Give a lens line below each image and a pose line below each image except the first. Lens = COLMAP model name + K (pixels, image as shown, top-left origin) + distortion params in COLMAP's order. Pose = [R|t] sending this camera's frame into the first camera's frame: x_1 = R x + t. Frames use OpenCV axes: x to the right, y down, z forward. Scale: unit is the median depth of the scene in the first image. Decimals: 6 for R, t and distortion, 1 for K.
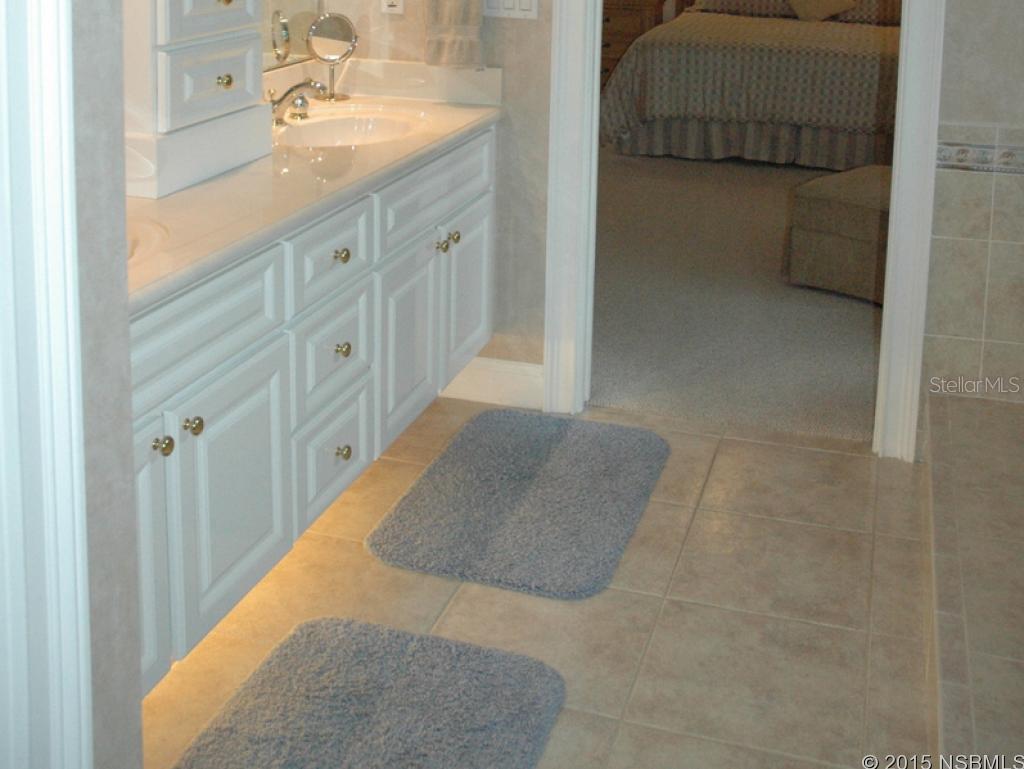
lens RADIAL K [[1999.6, 0, 512.0], [0, 1999.6, 384.5], [0, 0, 1]] dist [-0.070943, -0.238137]
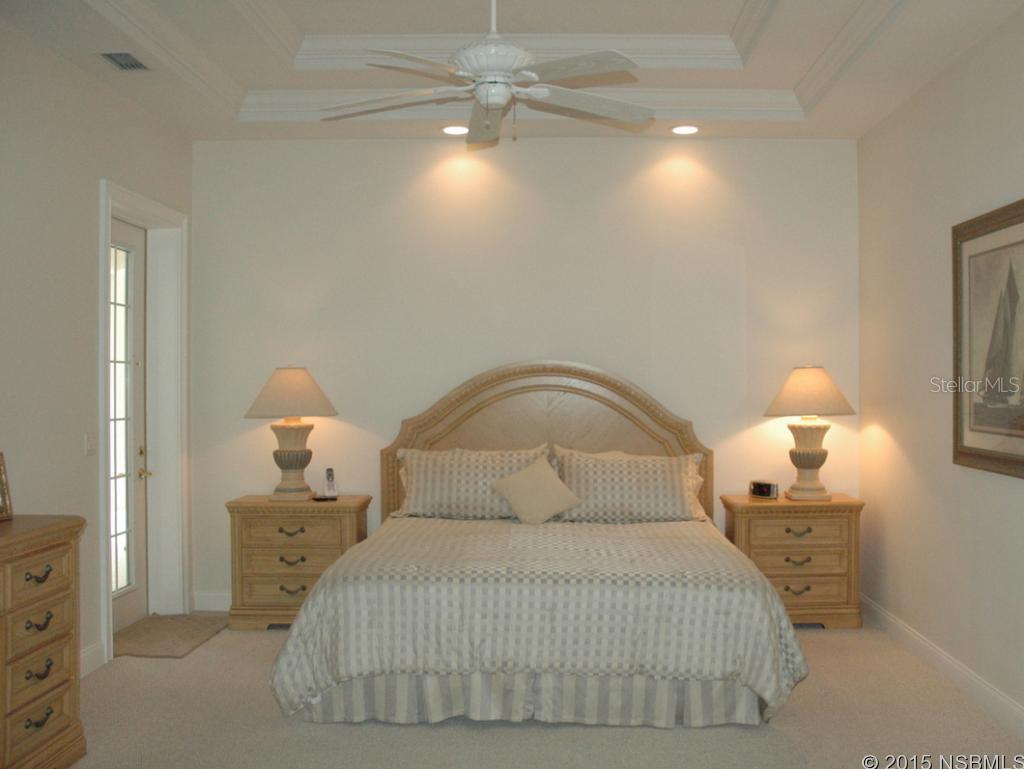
lens RADIAL K [[905.3, 0, 512.0], [0, 905.3, 384.5], [0, 0, 1]] dist [-0.122272, 0.172203]
pose [[0.981637, -0.024823, 0.189136, 0.069862], [0.067628, 0.972384, -0.223373, -0.161546], [-0.178368, 0.232062, 0.956207, 0.635080]]
